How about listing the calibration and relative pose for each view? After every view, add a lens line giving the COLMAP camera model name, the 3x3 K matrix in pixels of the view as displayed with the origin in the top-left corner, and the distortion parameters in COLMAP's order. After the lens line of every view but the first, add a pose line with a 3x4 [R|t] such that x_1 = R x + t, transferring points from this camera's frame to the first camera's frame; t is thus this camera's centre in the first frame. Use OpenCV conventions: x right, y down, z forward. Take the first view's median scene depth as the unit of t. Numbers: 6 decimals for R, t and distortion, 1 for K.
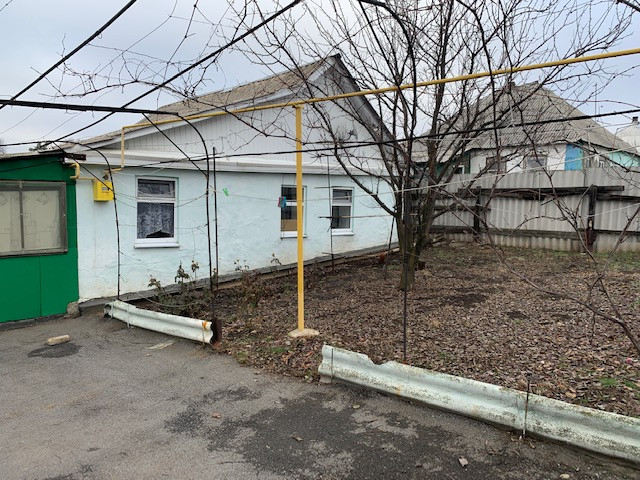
lens RADIAL K [[479.2, 0, 320.0], [0, 479.2, 240.0], [0, 0, 1]] dist [0.005607, -0.026737]
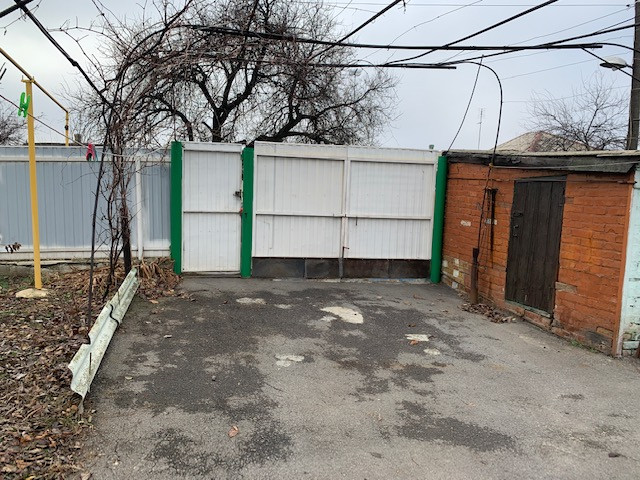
lens RADIAL K [[479.2, 0, 320.0], [0, 479.2, 240.0], [0, 0, 1]] dist [0.005607, -0.026737]
pose [[-0.825587, -0.073781, 0.559430, -0.791216], [0.018928, 0.987236, 0.158136, -0.071341], [-0.563957, 0.141144, -0.813653, 1.599353]]
